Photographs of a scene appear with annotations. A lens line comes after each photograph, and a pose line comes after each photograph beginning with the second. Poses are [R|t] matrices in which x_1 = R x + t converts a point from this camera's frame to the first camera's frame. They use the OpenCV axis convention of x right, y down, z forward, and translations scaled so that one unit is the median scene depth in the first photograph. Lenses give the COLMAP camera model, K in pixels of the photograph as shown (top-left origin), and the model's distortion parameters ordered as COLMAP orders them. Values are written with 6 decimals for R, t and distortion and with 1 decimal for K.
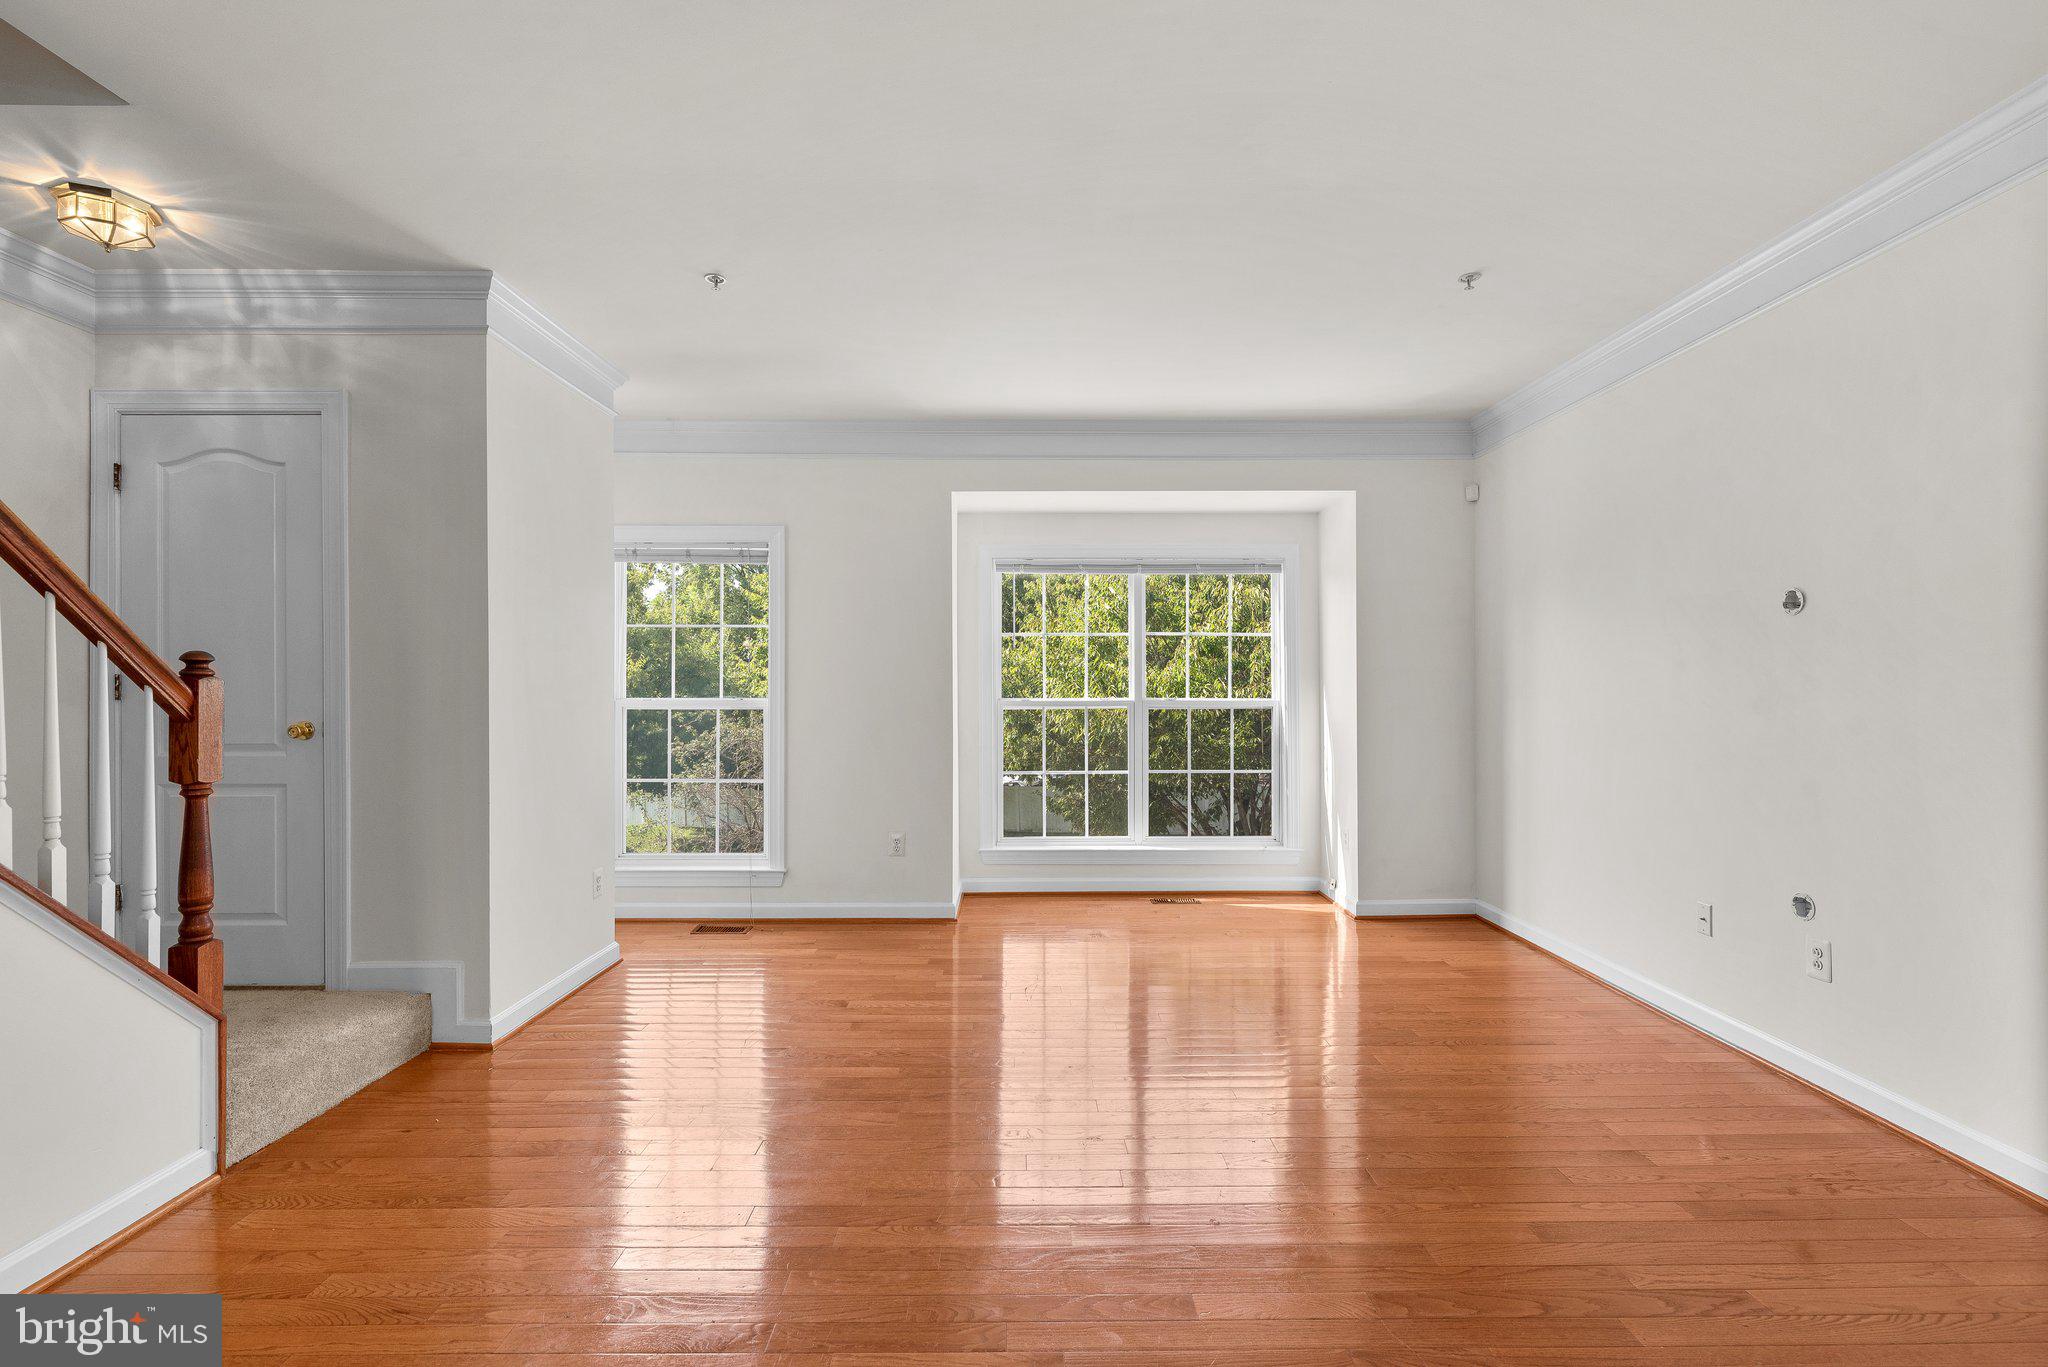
lens RADIAL K [[917.8, 0, 1022.2], [0, 917.8, 698.2], [0, 0, 1]] dist [0.000879, 0.000153]
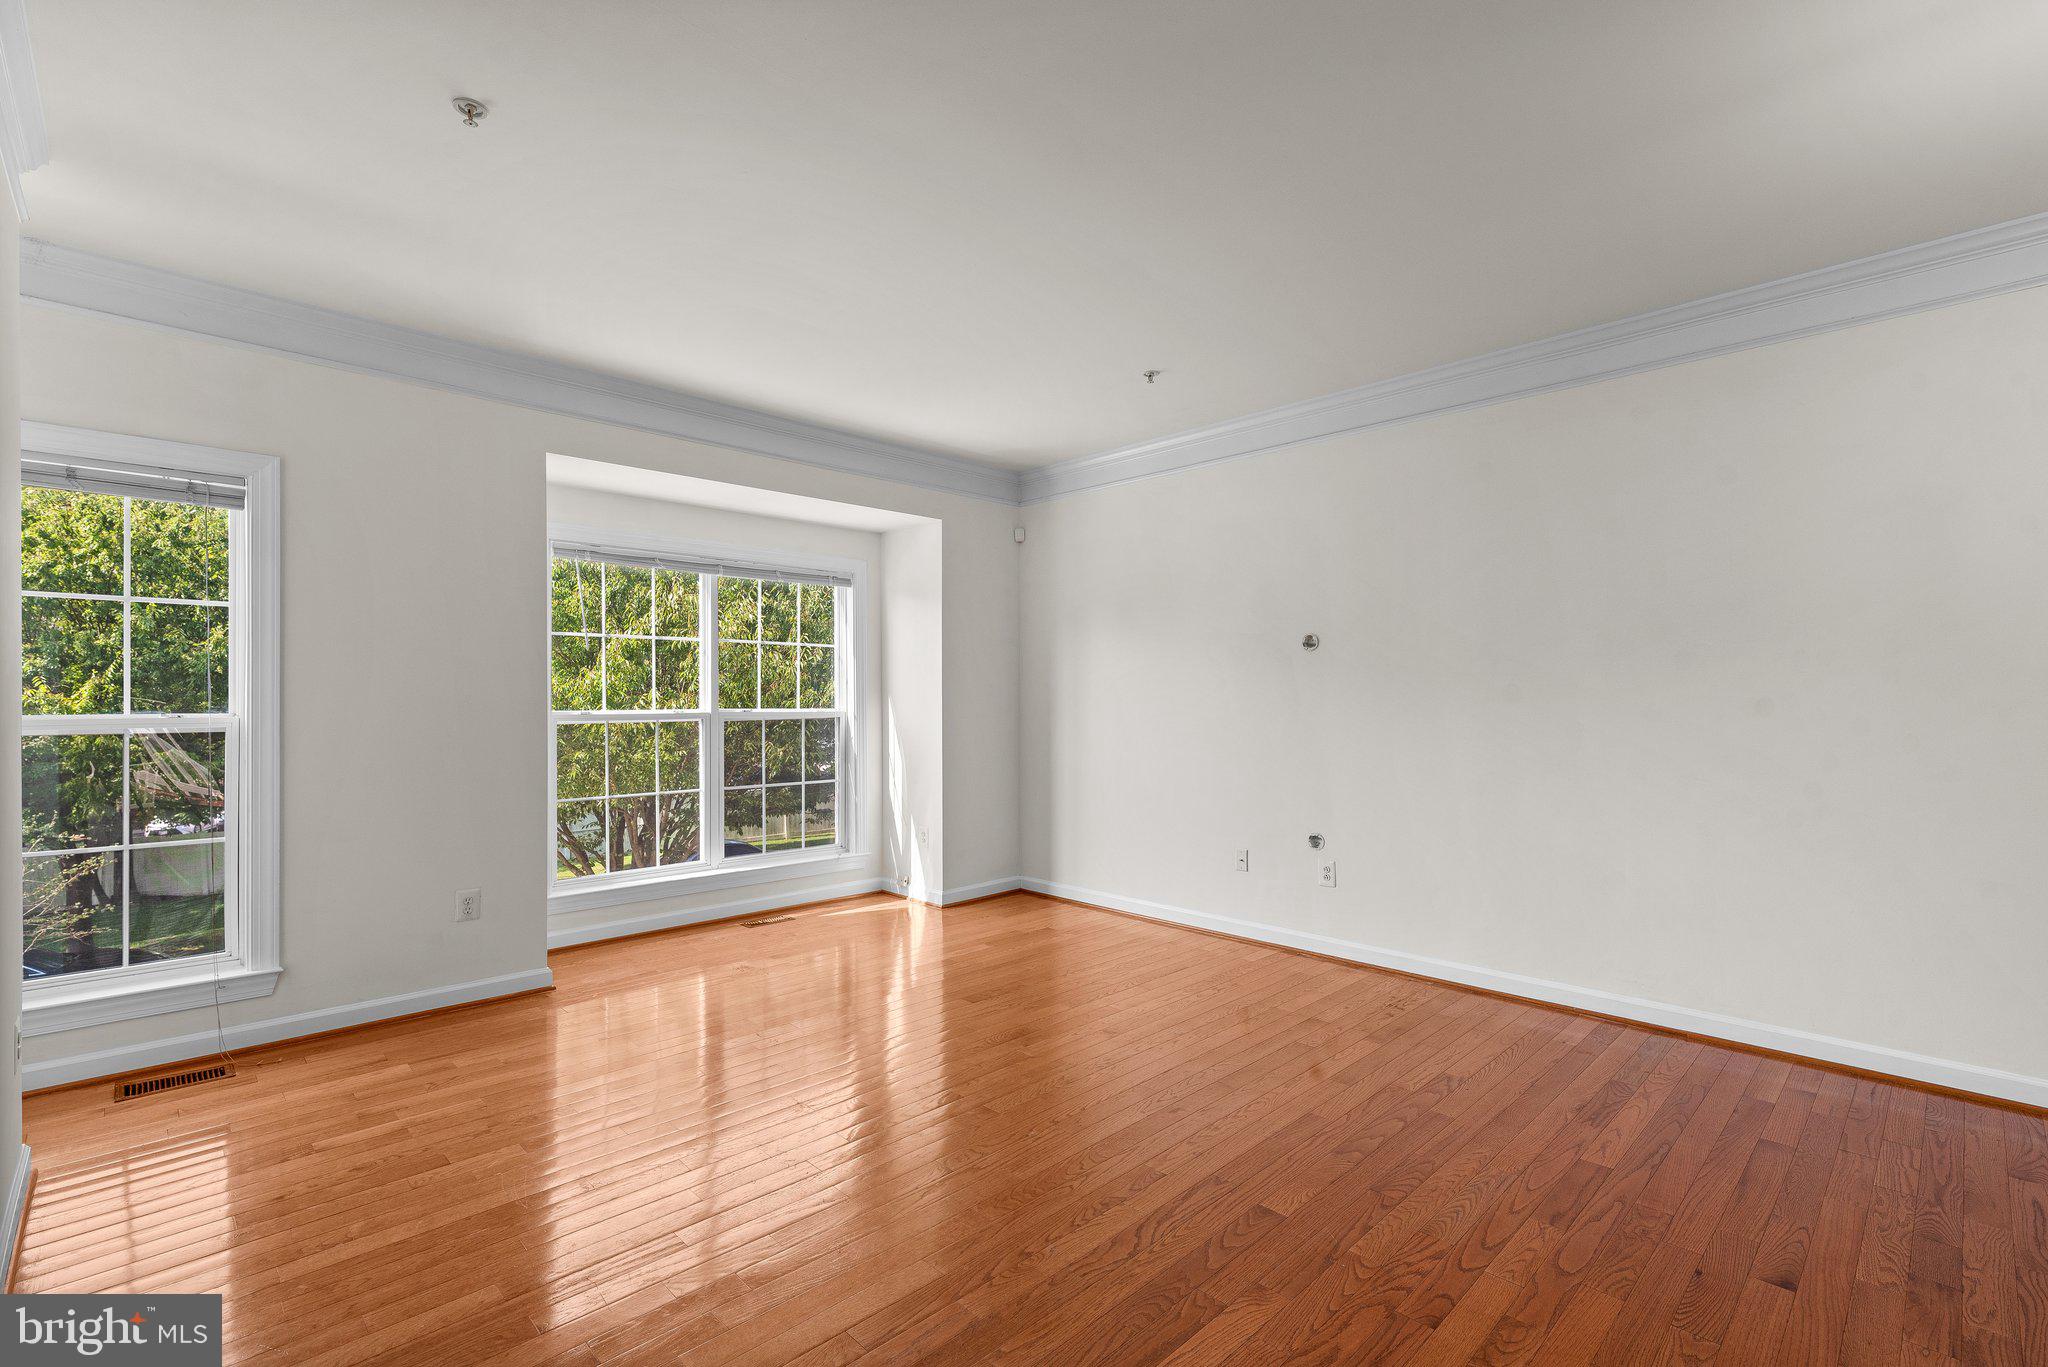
lens RADIAL K [[925.9, 0, 1017.9], [0, 925.9, 708.3], [0, 0, 1]] dist [0.001216, -0.000145]
pose [[0.721675, -0.007556, 0.692191, -0.319458], [0.007881, 0.999965, 0.002698, -0.001968], [-0.692187, 0.003508, 0.721709, 0.124992]]
